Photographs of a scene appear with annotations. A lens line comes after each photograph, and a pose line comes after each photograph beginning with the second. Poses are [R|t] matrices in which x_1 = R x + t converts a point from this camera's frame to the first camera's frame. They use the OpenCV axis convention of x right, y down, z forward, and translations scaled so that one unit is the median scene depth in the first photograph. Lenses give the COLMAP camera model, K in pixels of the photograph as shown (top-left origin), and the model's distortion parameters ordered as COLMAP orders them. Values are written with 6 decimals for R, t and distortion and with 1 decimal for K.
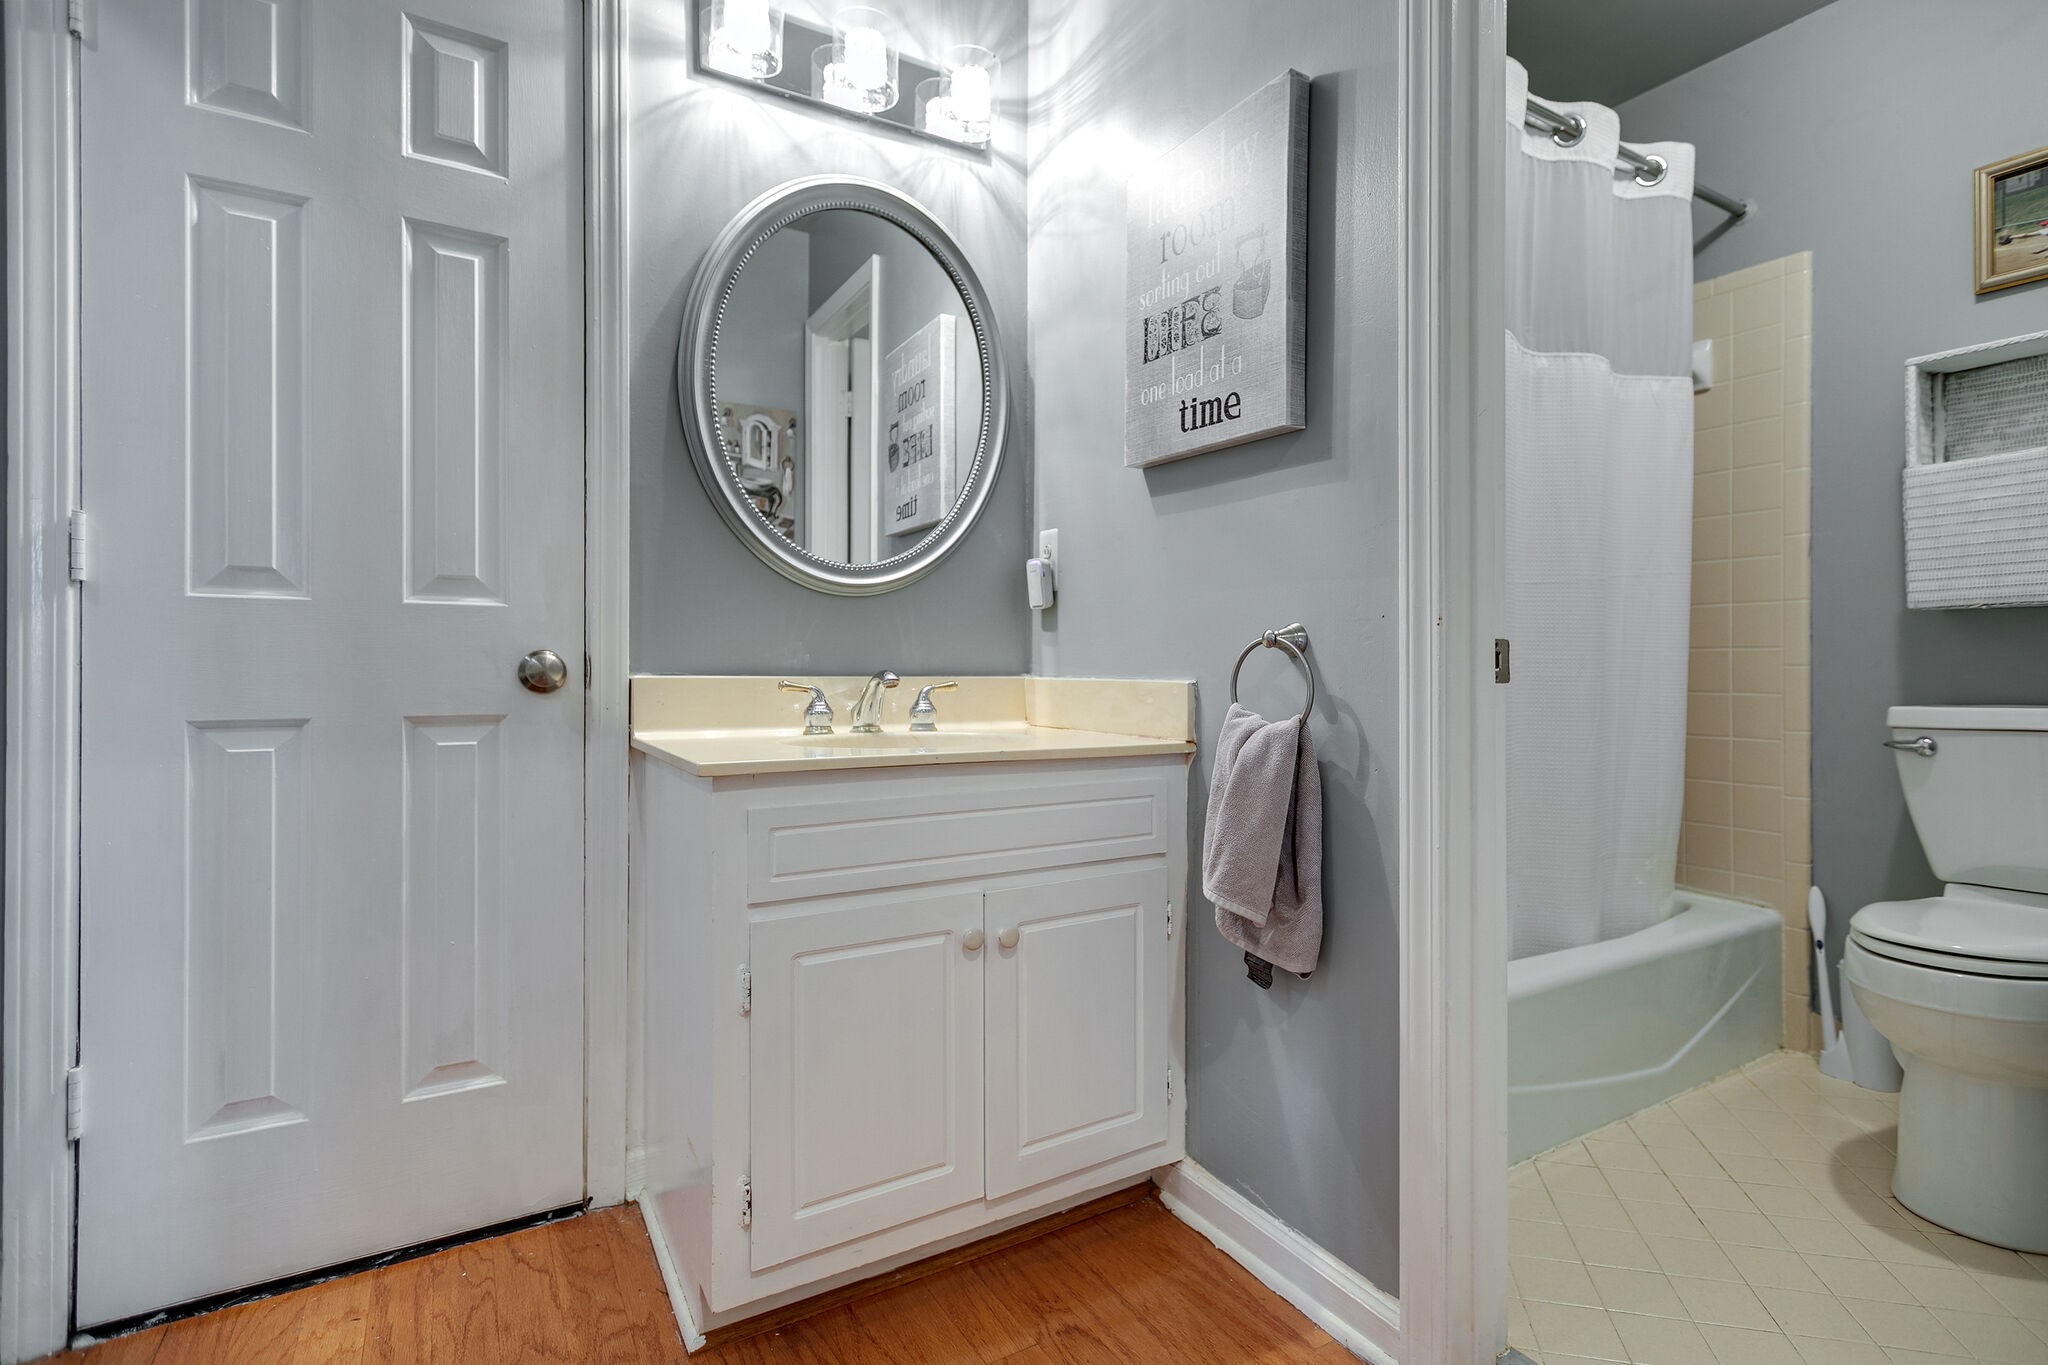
lens RADIAL K [[956.9, 0, 1029.5], [0, 956.9, 678.9], [0, 0, 1]] dist [-0.001767, -0.000232]
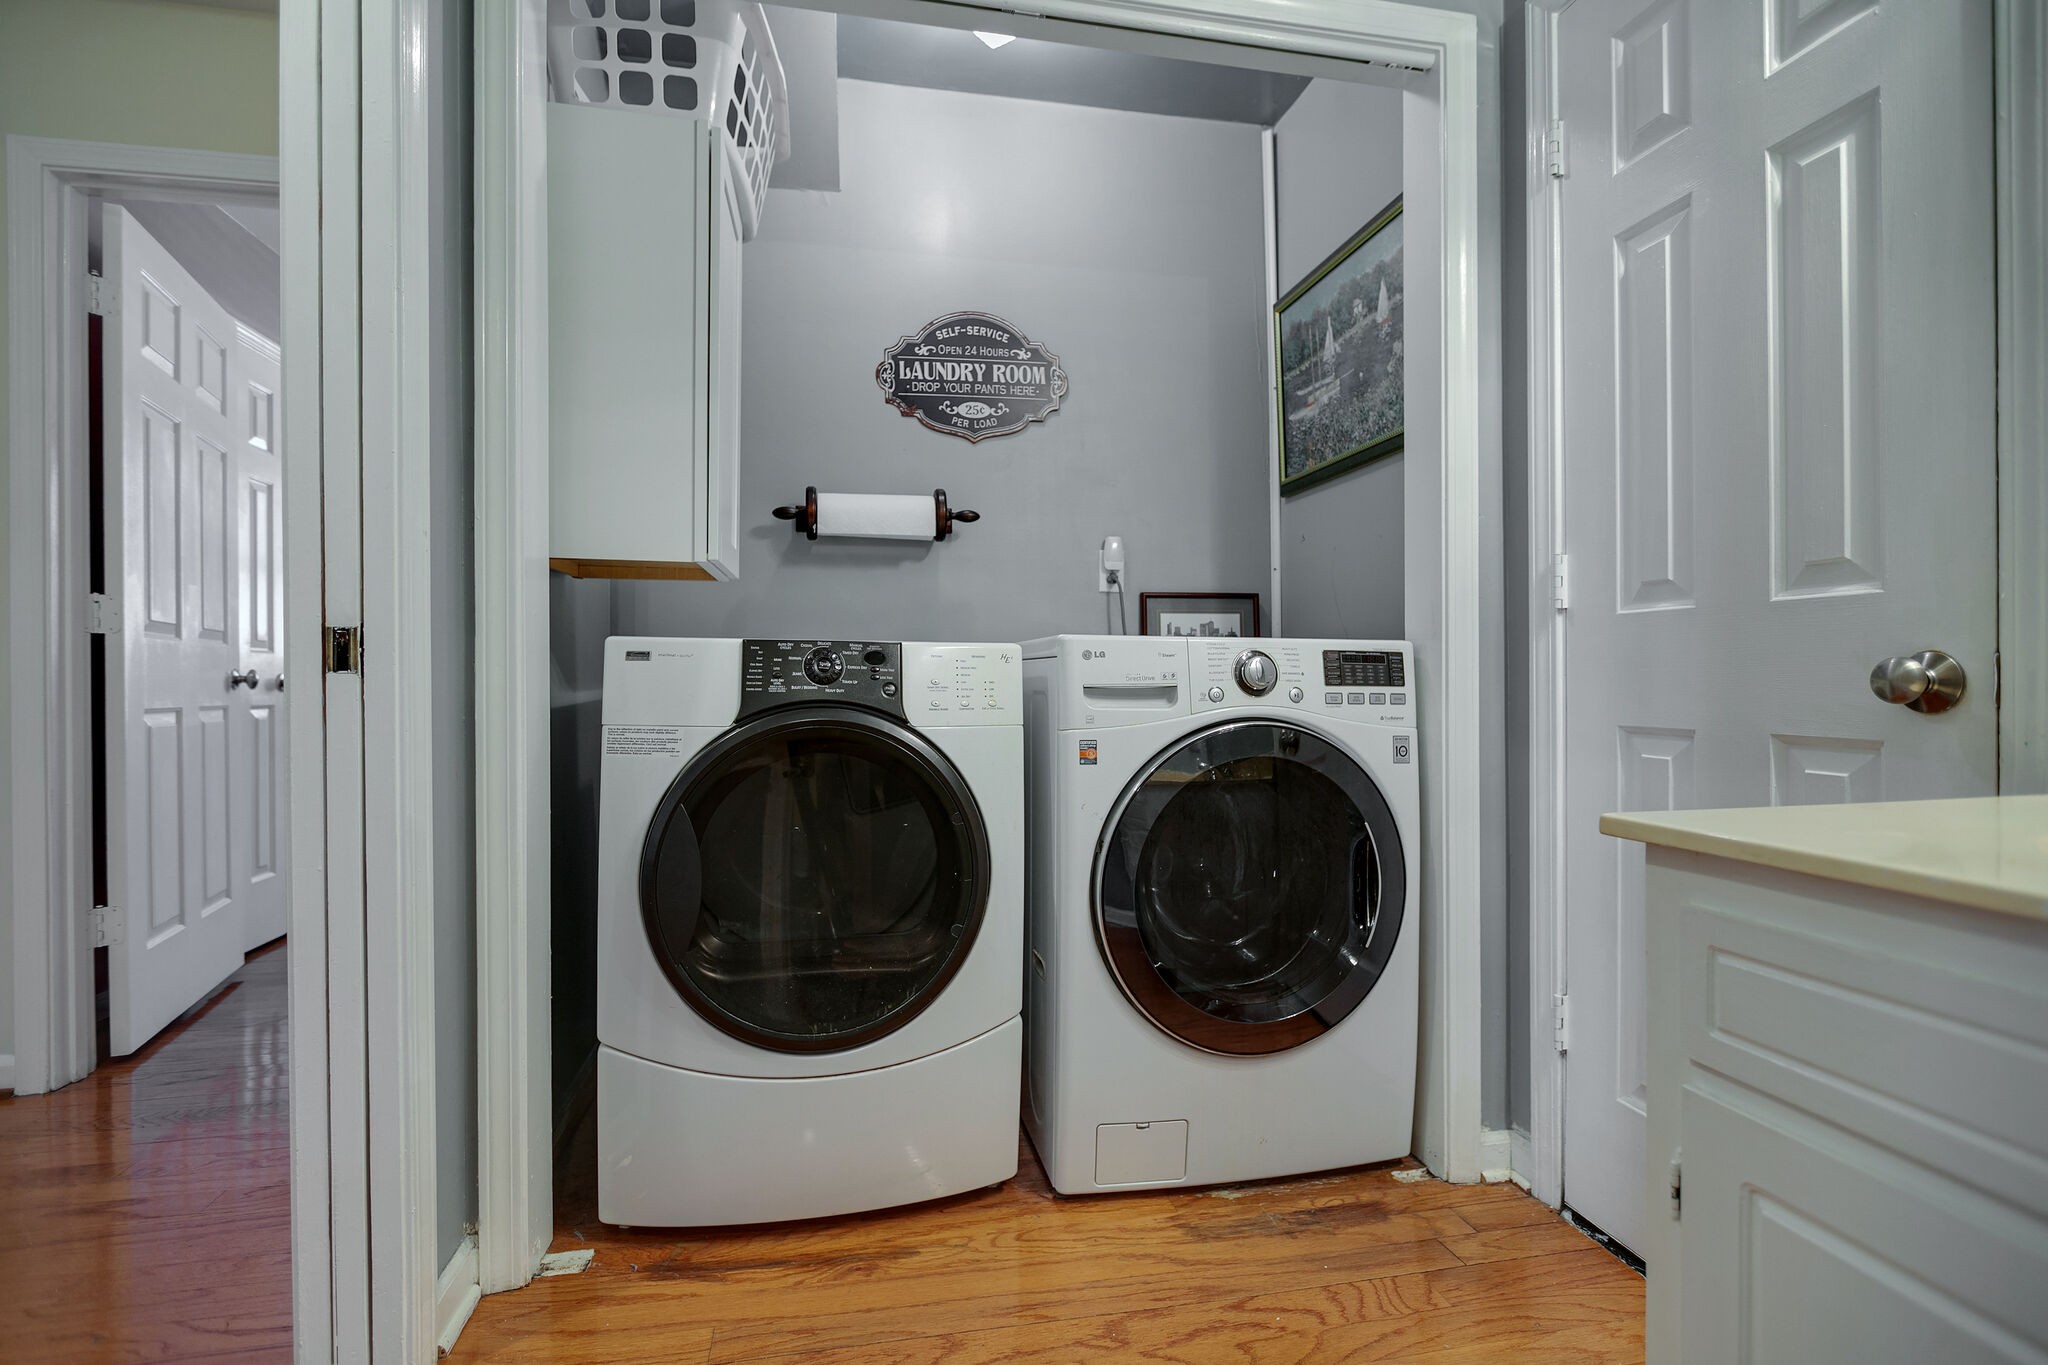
lens RADIAL K [[956.9, 0, 1029.5], [0, 956.9, 678.9], [0, 0, 1]] dist [-0.001767, -0.000232]
pose [[-0.325548, 0.004693, -0.945514, 0.388942], [0.003143, 0.999988, 0.003881, -0.016381], [0.945520, -0.001708, -0.325558, 0.687304]]
